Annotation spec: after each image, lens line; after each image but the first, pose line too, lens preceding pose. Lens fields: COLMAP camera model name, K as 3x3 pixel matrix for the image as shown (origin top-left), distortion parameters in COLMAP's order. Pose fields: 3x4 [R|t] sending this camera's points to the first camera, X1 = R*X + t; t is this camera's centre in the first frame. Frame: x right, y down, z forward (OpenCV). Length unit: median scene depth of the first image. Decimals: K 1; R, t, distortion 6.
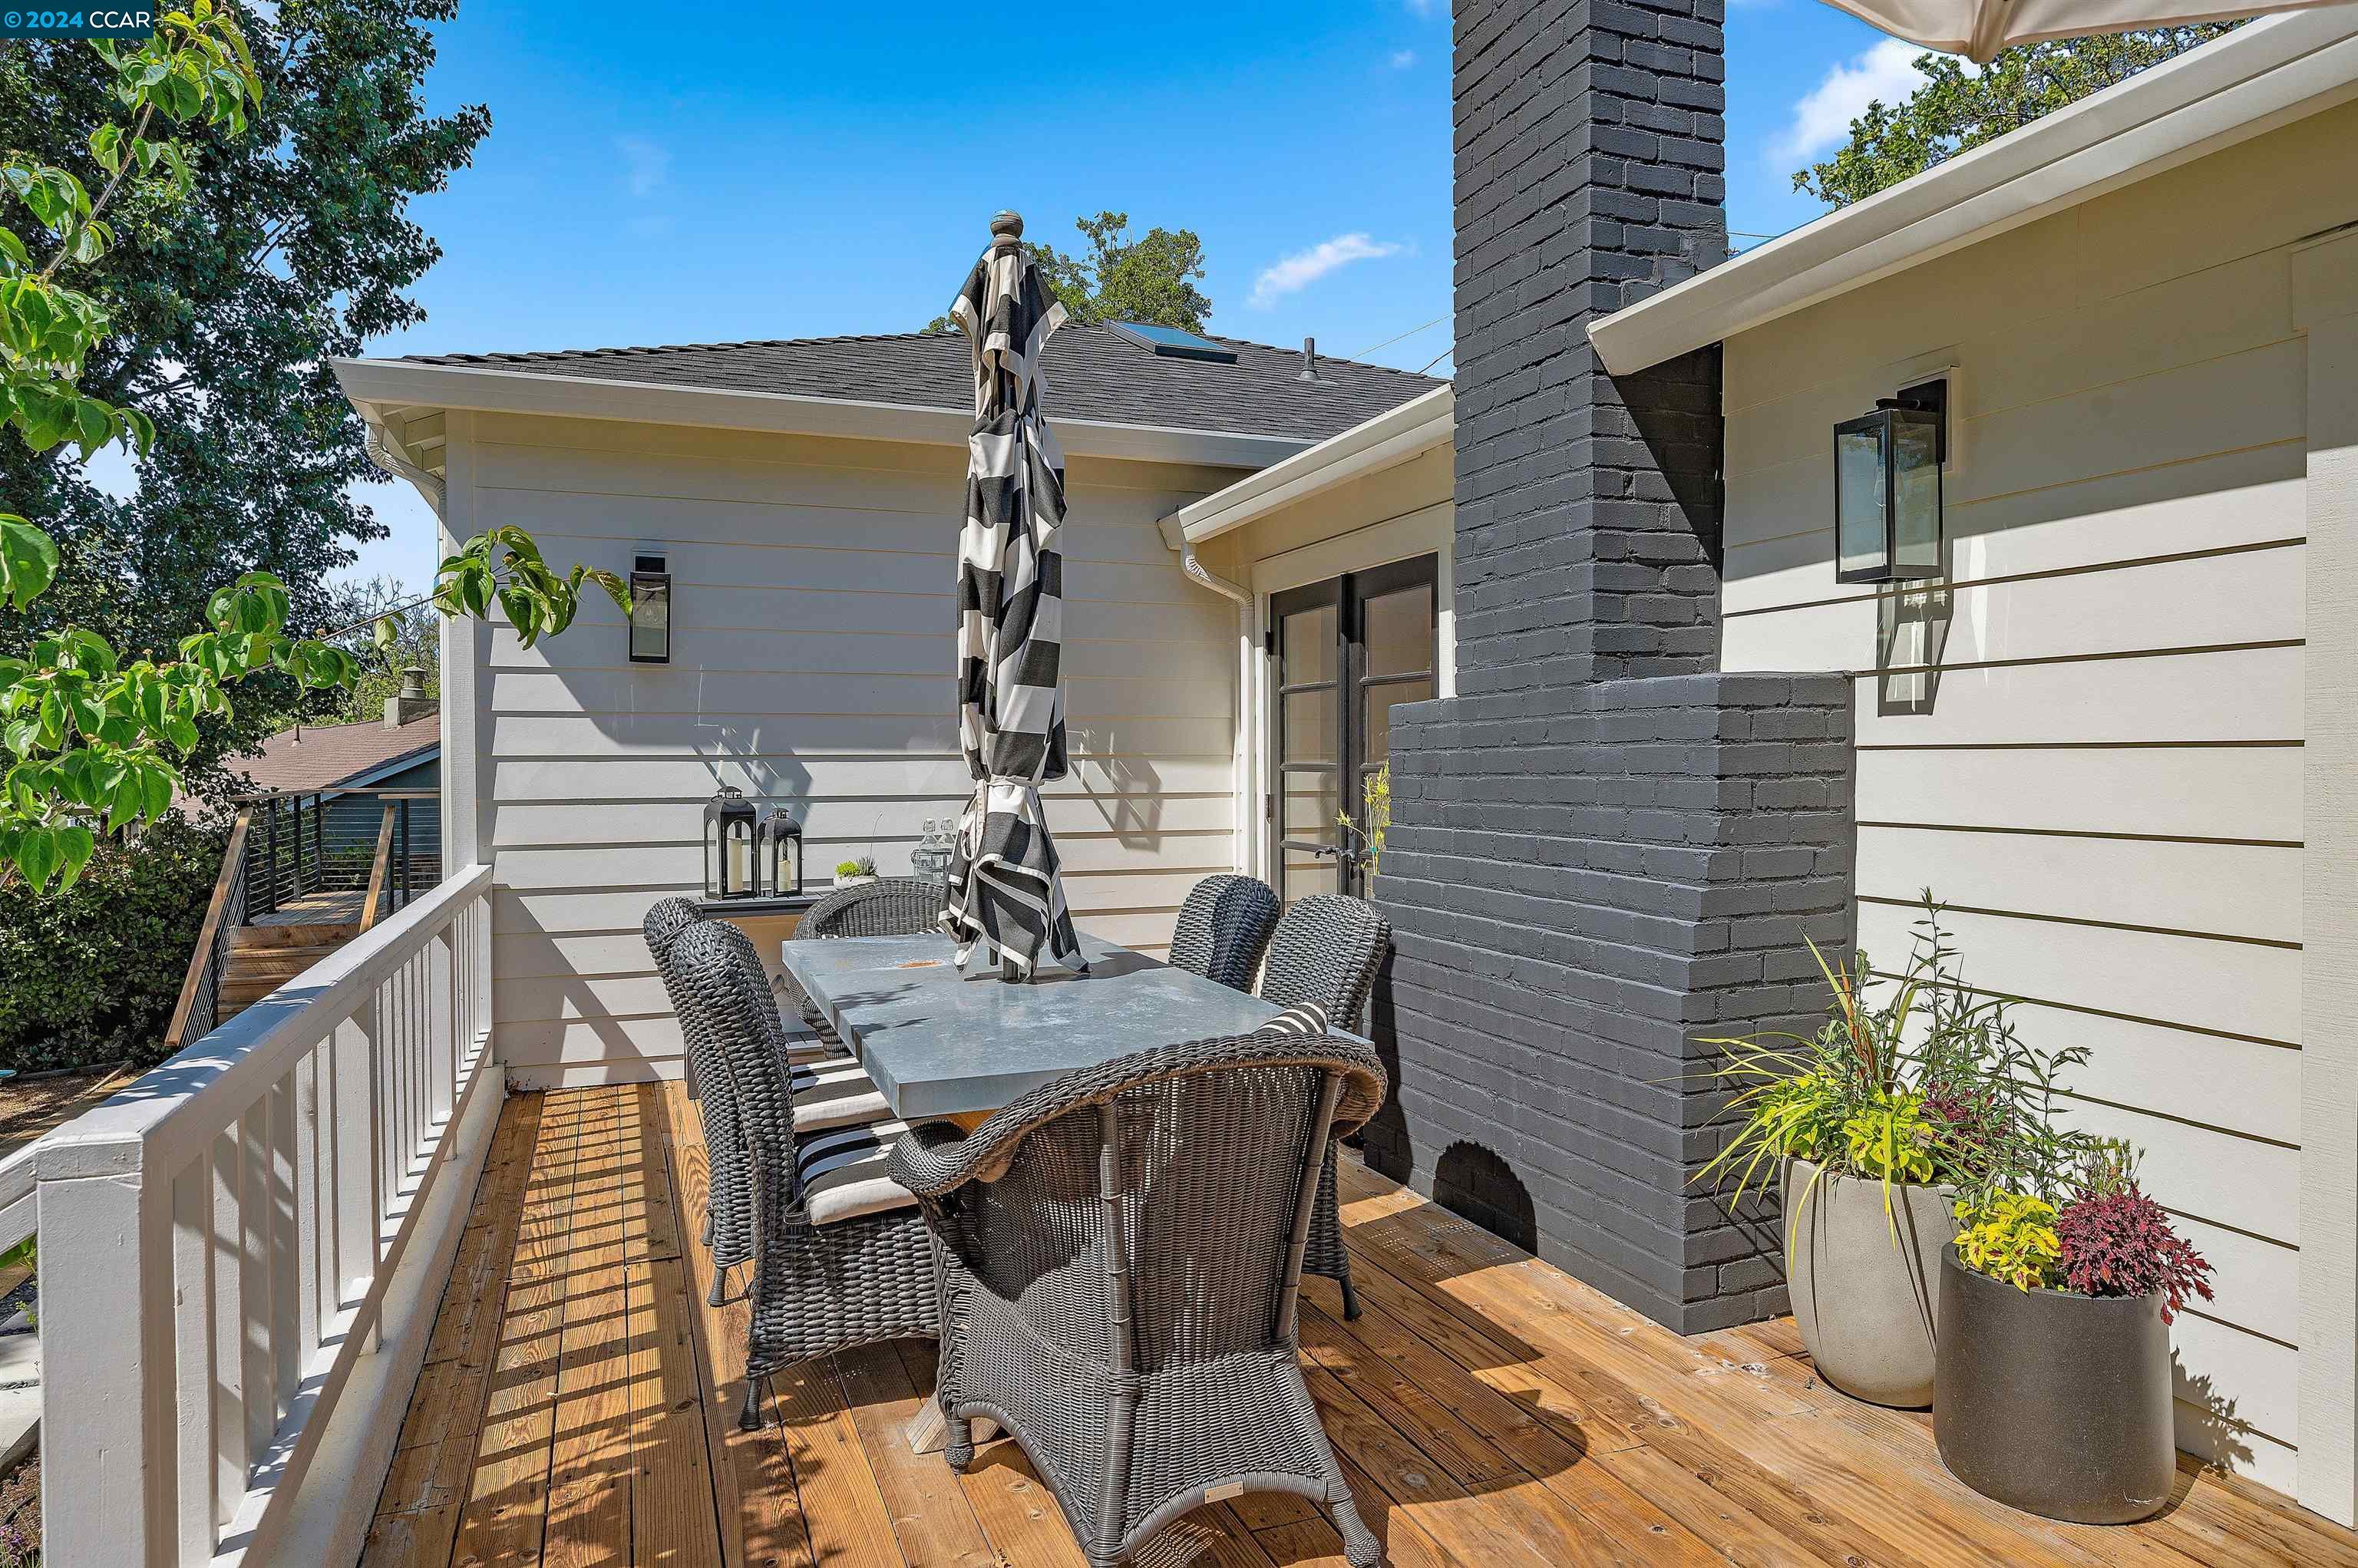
lens RADIAL K [[1450.6, 0, 1179.0], [0, 1450.6, 784.0], [0, 0, 1]] dist [-0.003648, -0.001411]
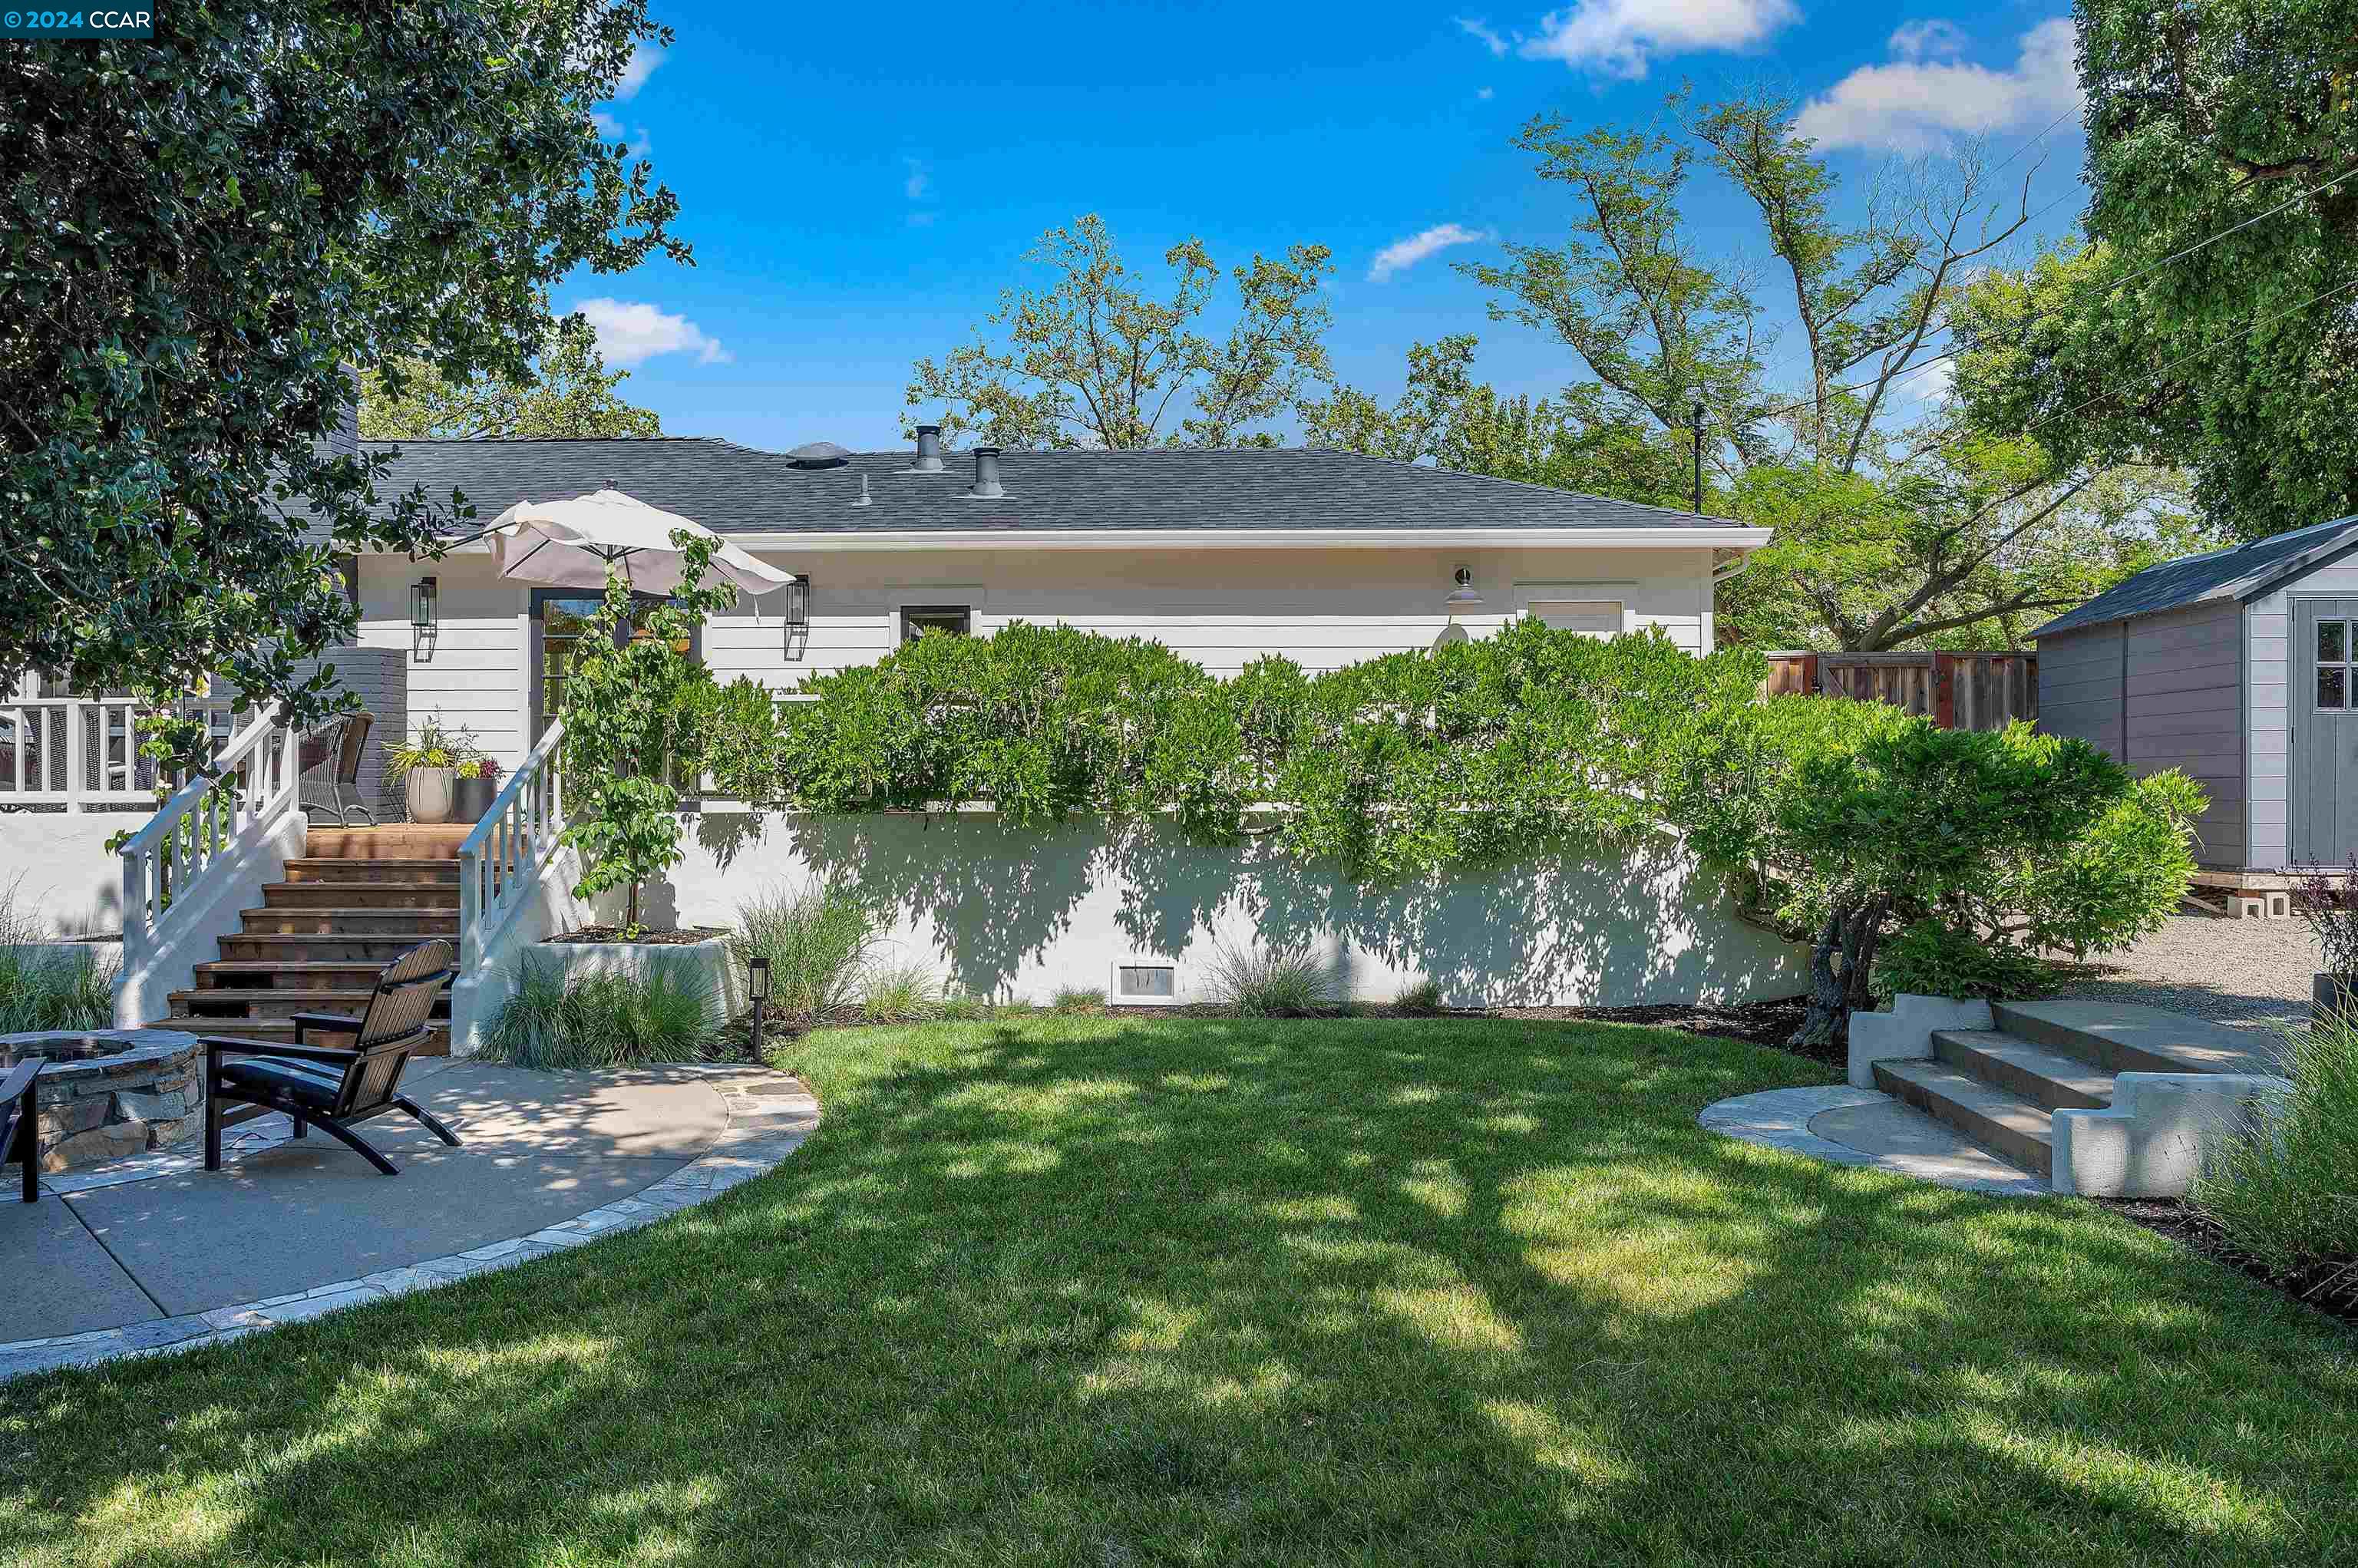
lens RADIAL K [[1764.3, 0, 1179.0], [0, 1764.3, 784.0], [0, 0, 1]] dist [-0.003586, -0.001968]
pose [[0.403668, 0.004116, 0.914896, -2.756017], [0.007933, 0.999937, -0.007999, 0.307148], [-0.914871, 0.010487, 0.403609, -2.531531]]
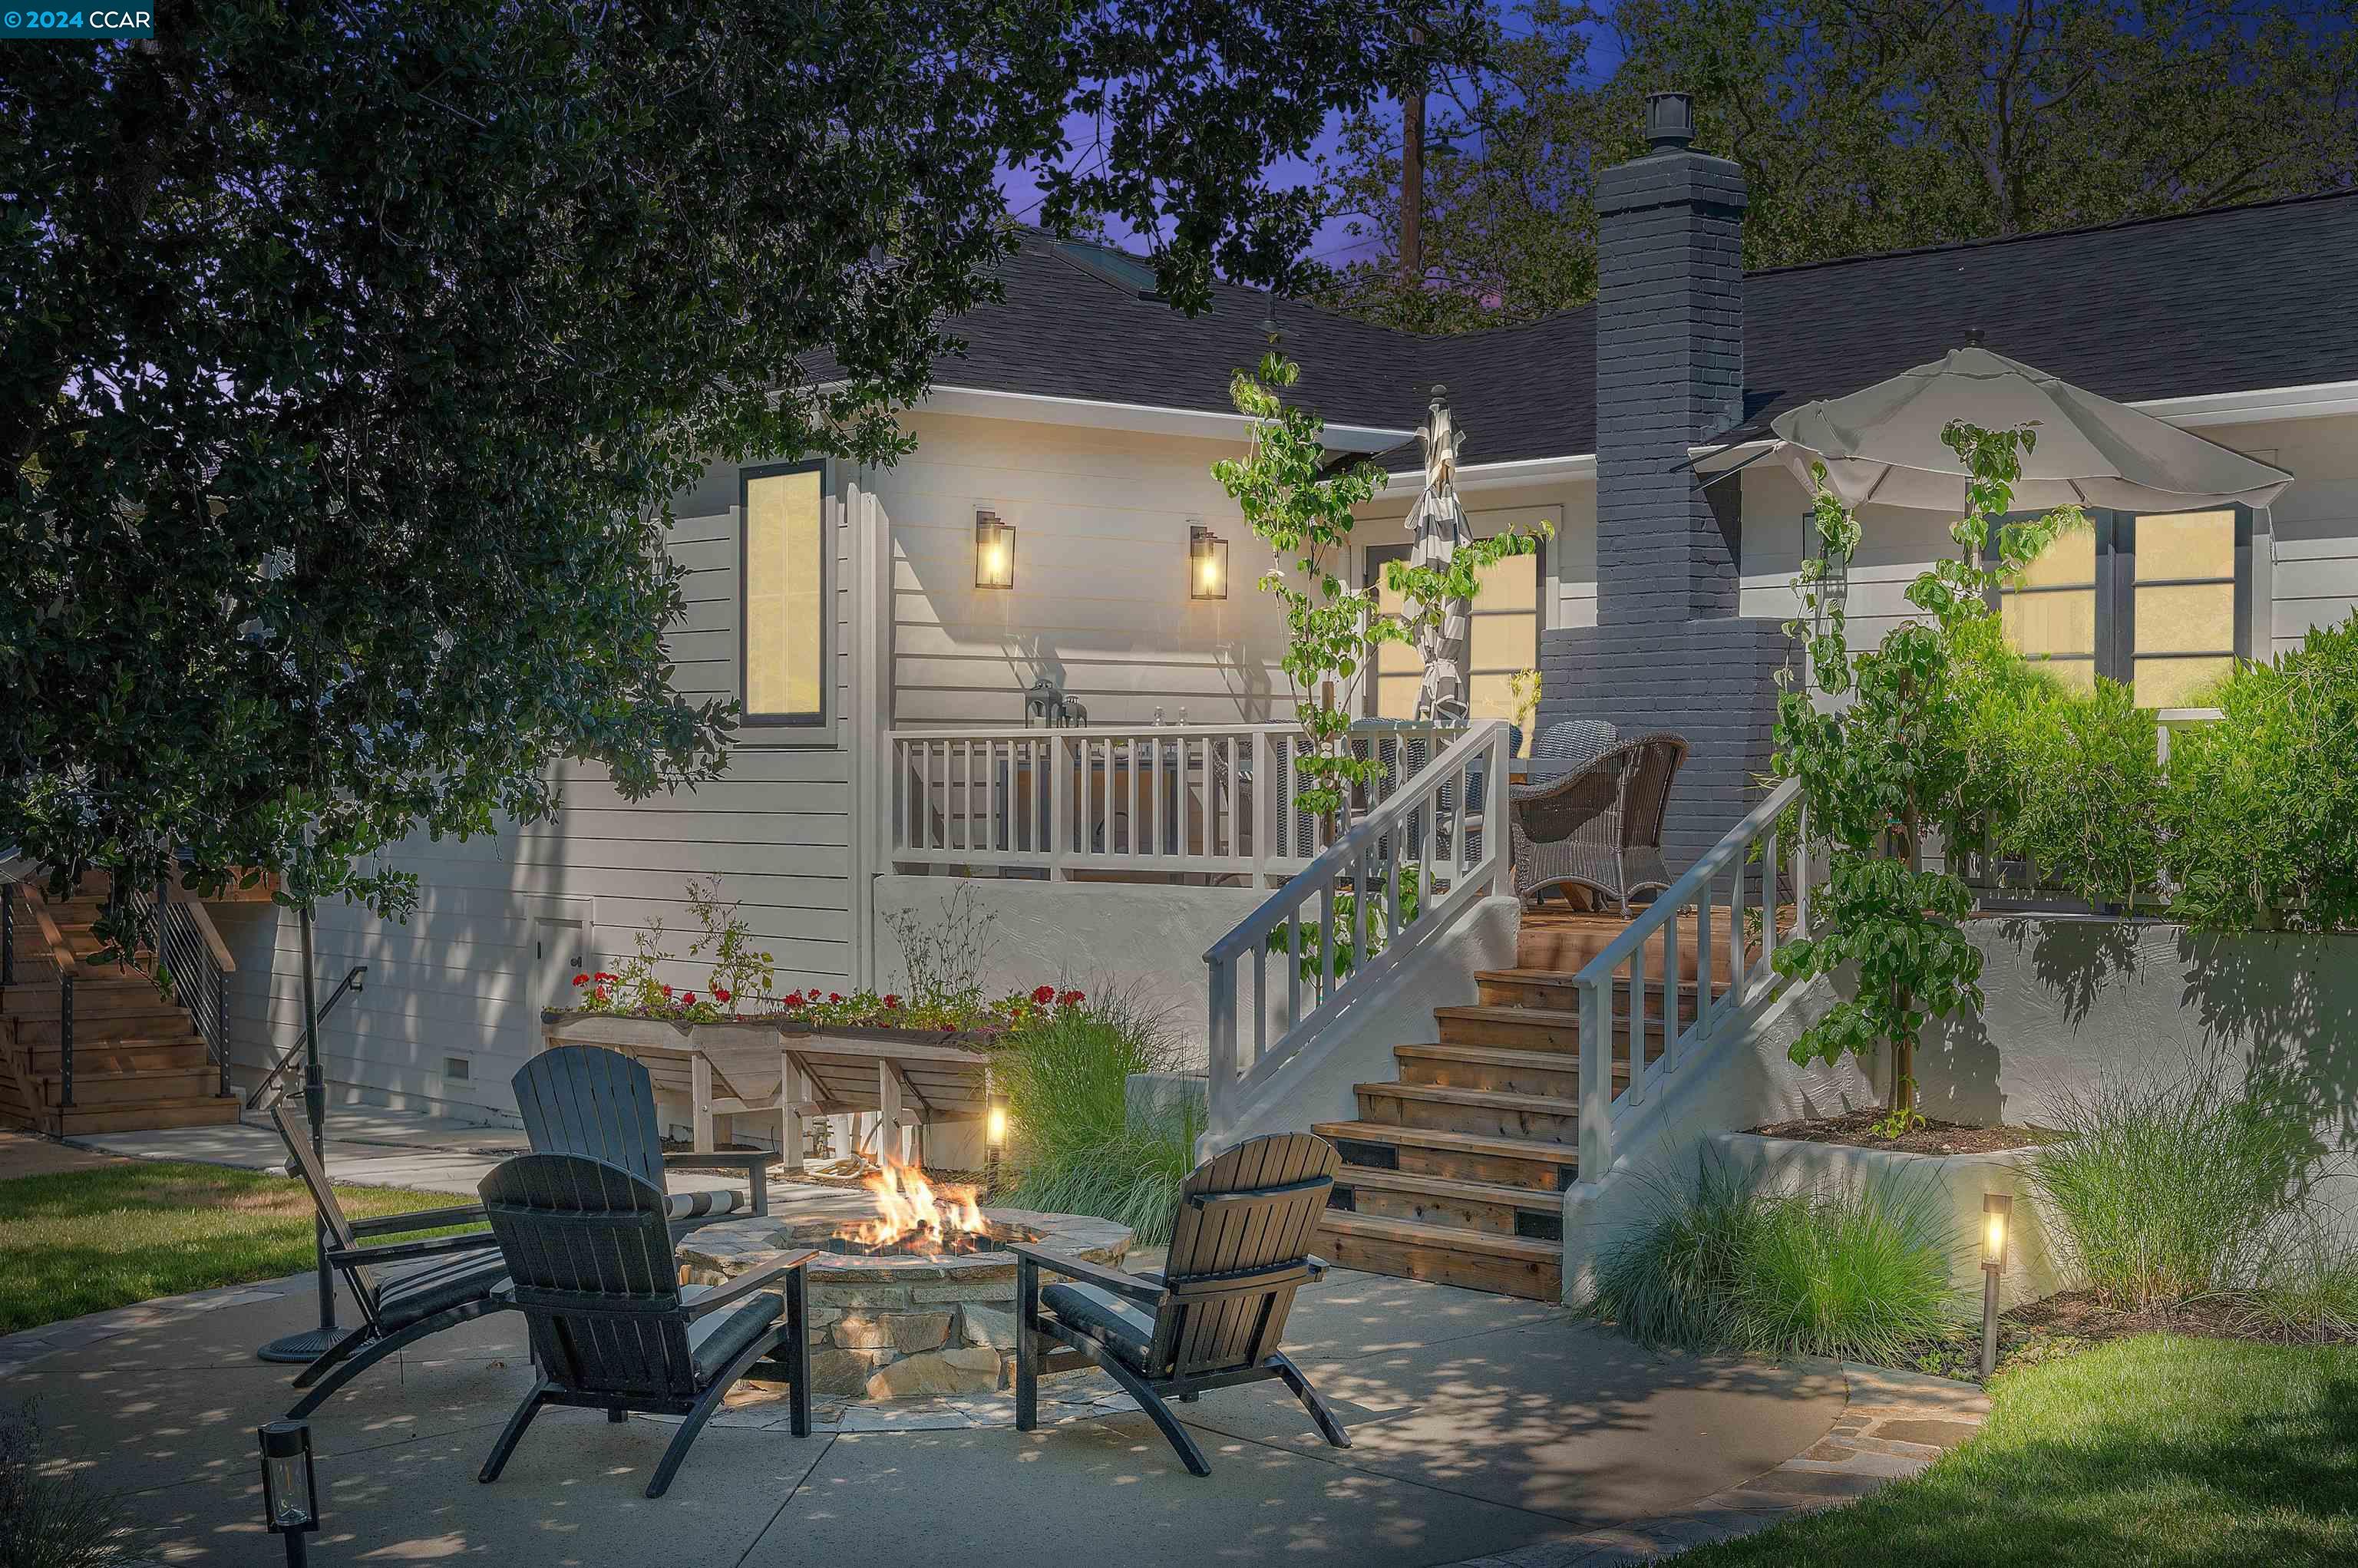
lens RADIAL K [[3303.9, 0, 1179.0], [0, 3303.9, 784.0], [0, 0, 1]] dist [0.005309, -0.061839]
pose [[0.939167, 0.005330, 0.343418, -2.116436], [-0.003316, 0.999974, -0.006452, 0.206236], [-0.343444, 0.004921, 0.939160, -3.338663]]
